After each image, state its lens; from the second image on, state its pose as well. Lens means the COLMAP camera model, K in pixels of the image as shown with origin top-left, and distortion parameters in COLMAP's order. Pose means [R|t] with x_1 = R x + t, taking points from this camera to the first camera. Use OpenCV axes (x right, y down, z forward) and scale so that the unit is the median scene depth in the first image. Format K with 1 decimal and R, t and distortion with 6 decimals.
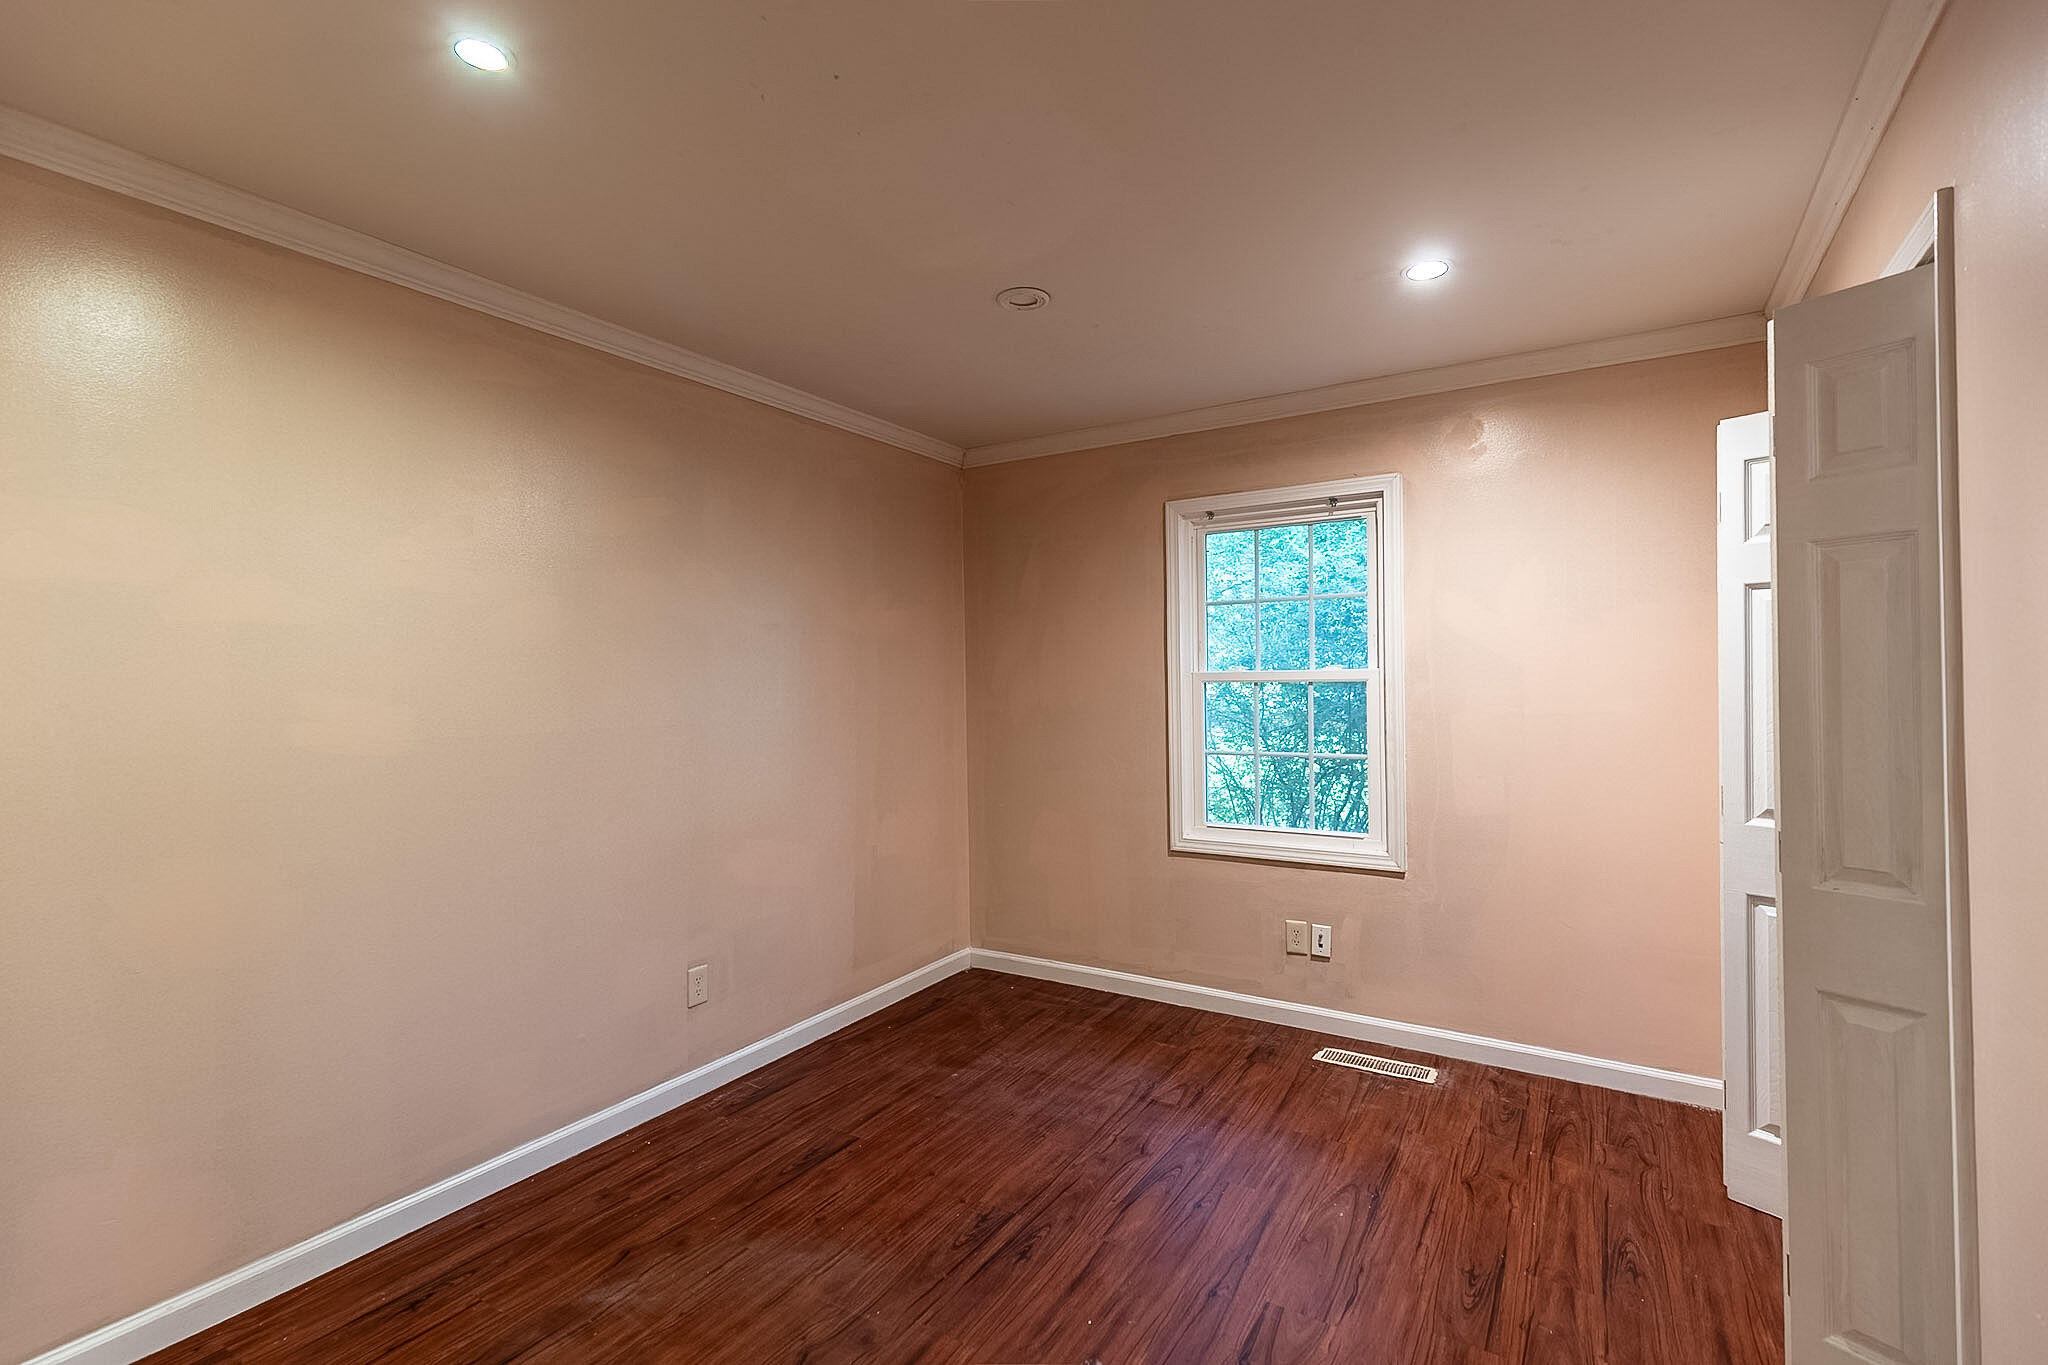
lens RADIAL K [[945.5, 0, 1009.8], [0, 945.5, 675.2], [0, 0, 1]] dist [0.008301, 0.000059]
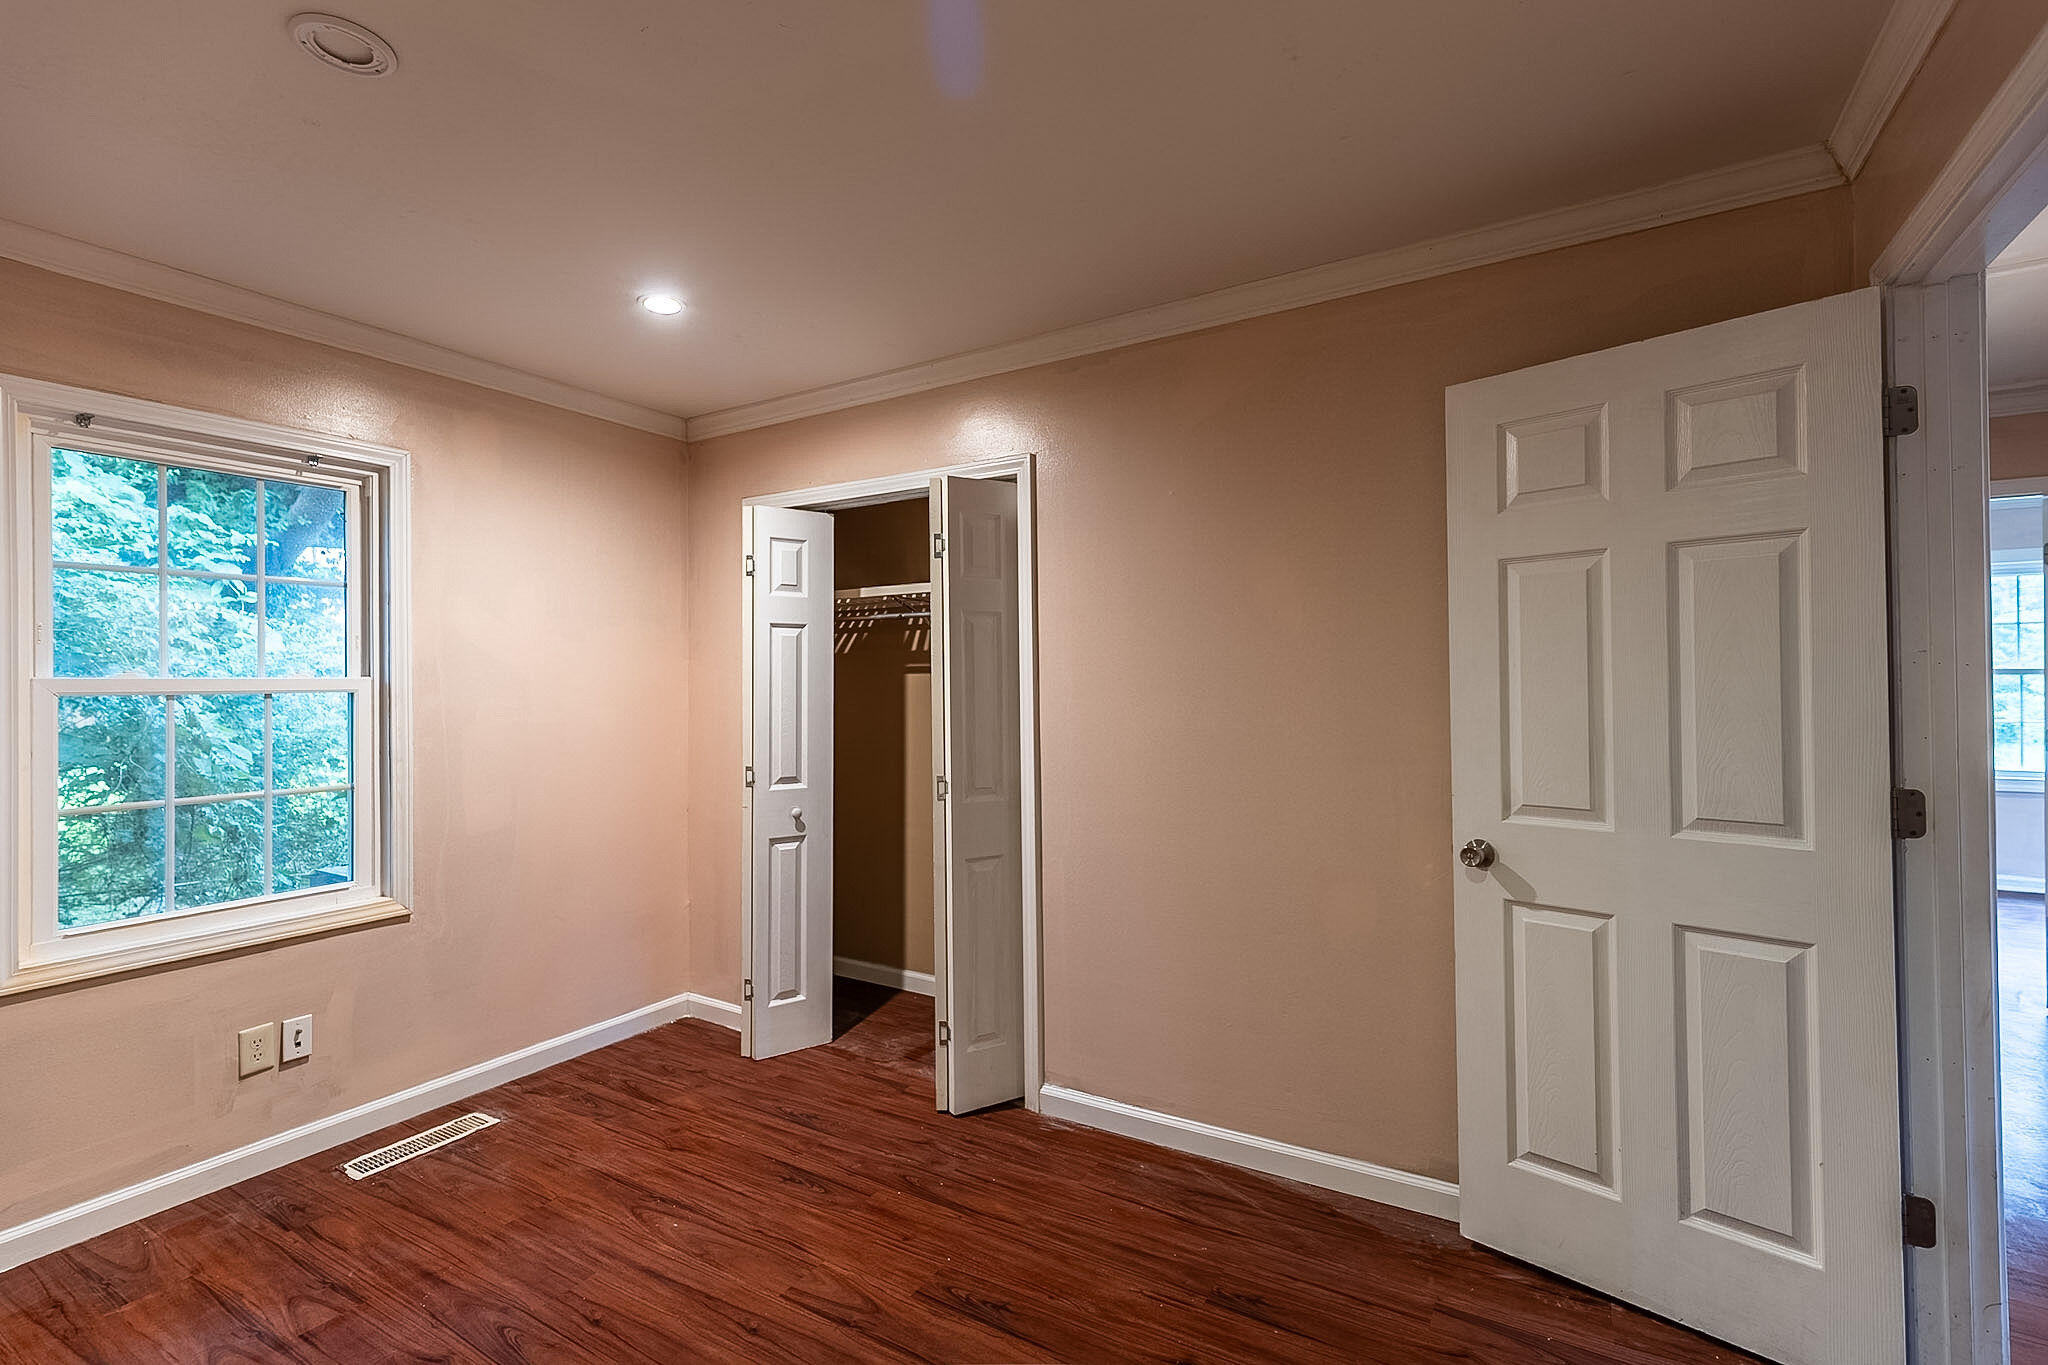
lens RADIAL K [[945.5, 0, 1011.5], [0, 945.5, 679.0], [0, 0, 1]] dist [0.008301, 0.000059]
pose [[-0.029340, 0.015449, 0.999450, -0.527529], [0.001898, 0.999880, -0.015400, 0.009747], [-0.999568, 0.001445, -0.029366, 0.537875]]
